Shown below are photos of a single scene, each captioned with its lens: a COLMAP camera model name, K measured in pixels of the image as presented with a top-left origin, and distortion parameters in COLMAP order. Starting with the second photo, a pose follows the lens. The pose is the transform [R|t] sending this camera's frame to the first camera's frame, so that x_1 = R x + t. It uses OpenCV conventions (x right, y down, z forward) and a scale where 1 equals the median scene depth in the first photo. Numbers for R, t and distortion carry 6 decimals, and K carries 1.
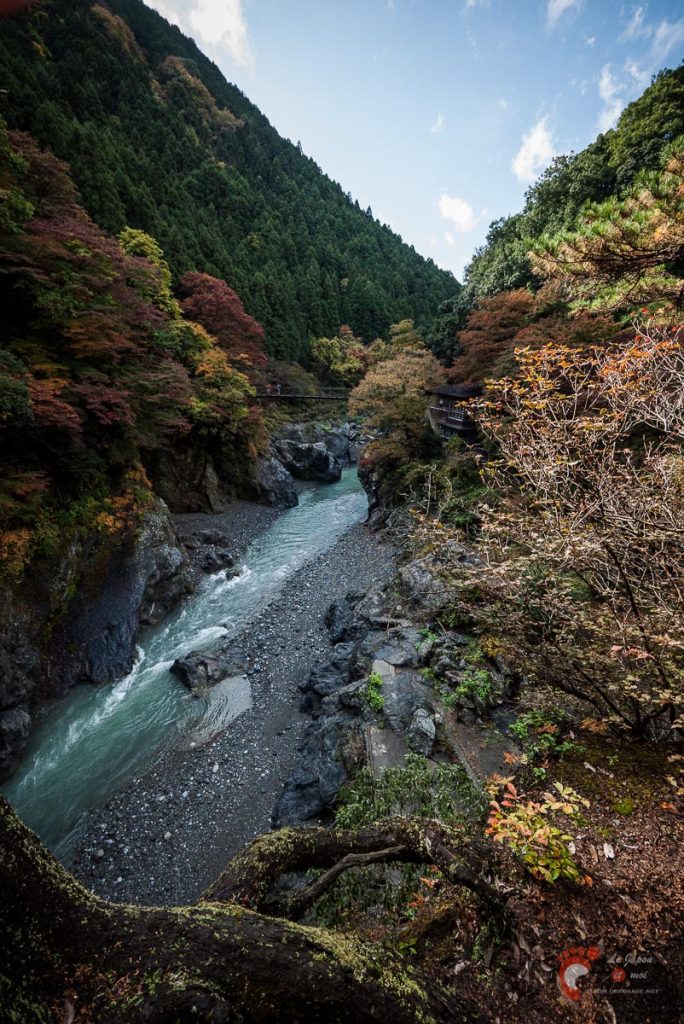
lens RADIAL K [[424.5, 0, 334.7], [0, 424.5, 513.4], [0, 0, 1]] dist [-0.004612, 0.000286]
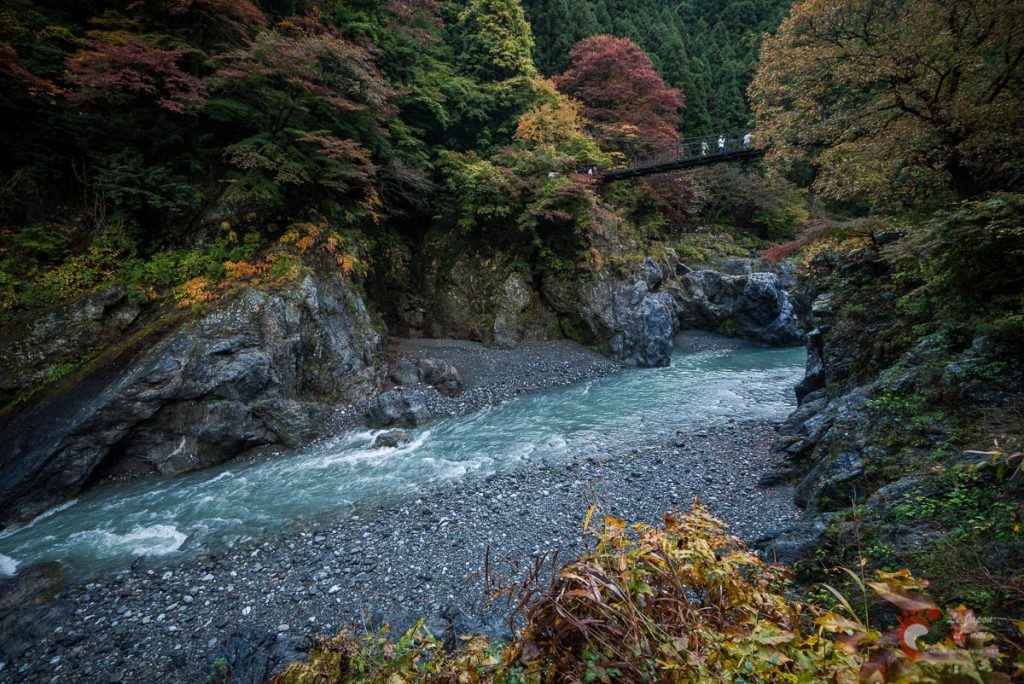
lens RADIAL K [[424.5, 0, 507.3], [0, 424.5, 333.6], [0, 0, 1]] dist [-0.004612, 0.000286]
pose [[0.714844, 0.097895, -0.692398, 0.153506], [-0.201766, 0.976916, -0.070185, 0.020653], [0.669543, 0.189874, 0.718094, 0.550268]]
